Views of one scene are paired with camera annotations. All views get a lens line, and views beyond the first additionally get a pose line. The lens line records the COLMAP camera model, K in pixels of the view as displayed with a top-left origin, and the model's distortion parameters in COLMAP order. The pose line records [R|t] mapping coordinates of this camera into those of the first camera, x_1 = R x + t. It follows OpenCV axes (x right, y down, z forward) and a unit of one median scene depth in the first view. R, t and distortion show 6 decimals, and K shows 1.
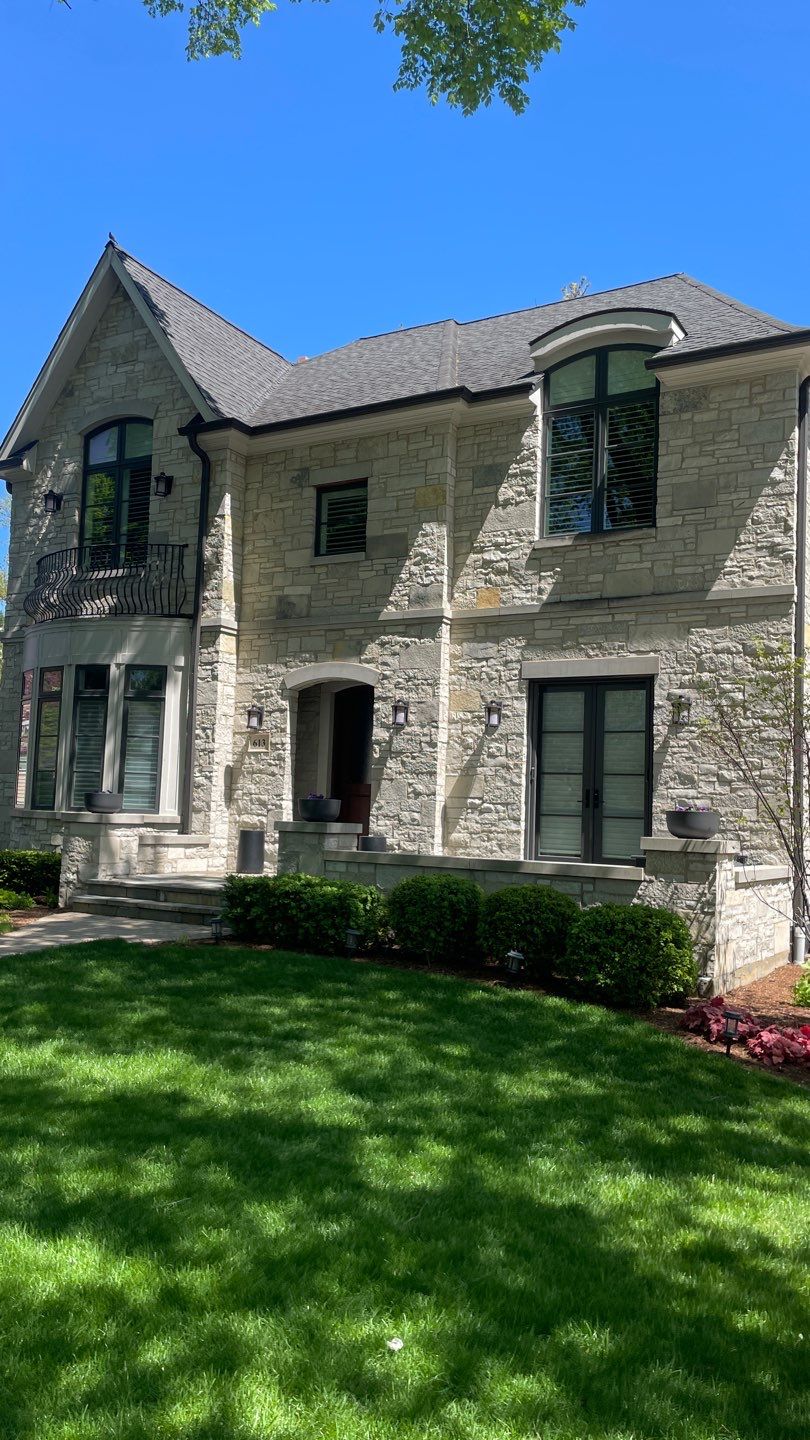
lens RADIAL K [[1088.0, 0, 412.5], [0, 1088.0, 713.3], [0, 0, 1]] dist [0.108055, -0.002778]
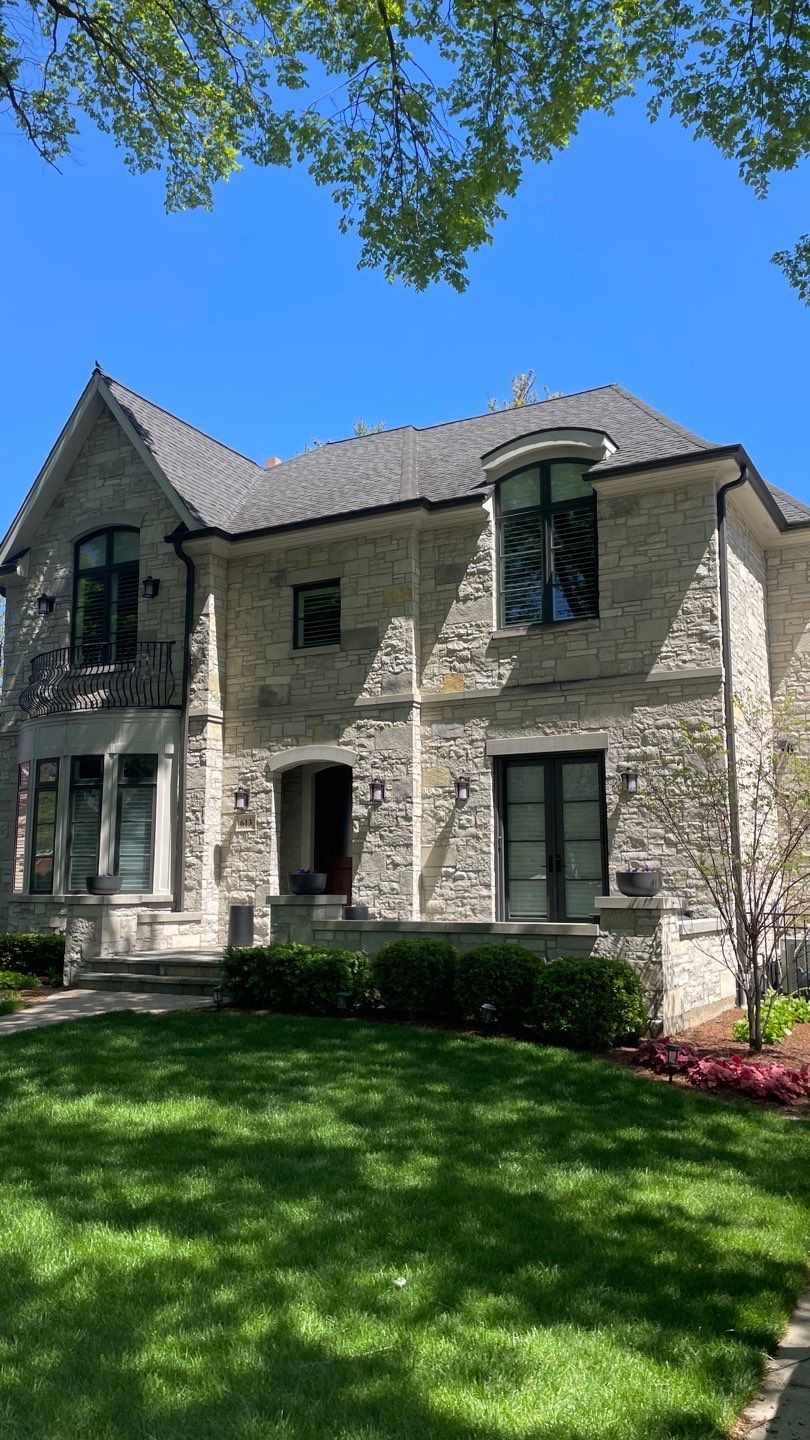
lens RADIAL K [[1088.0, 0, 412.5], [0, 1088.0, 713.3], [0, 0, 1]] dist [0.108055, -0.002778]
pose [[0.999018, -0.034607, 0.027655, -0.003792], [0.036248, 0.997466, -0.061213, -0.010736], [-0.025466, 0.062155, 0.997742, -0.105370]]
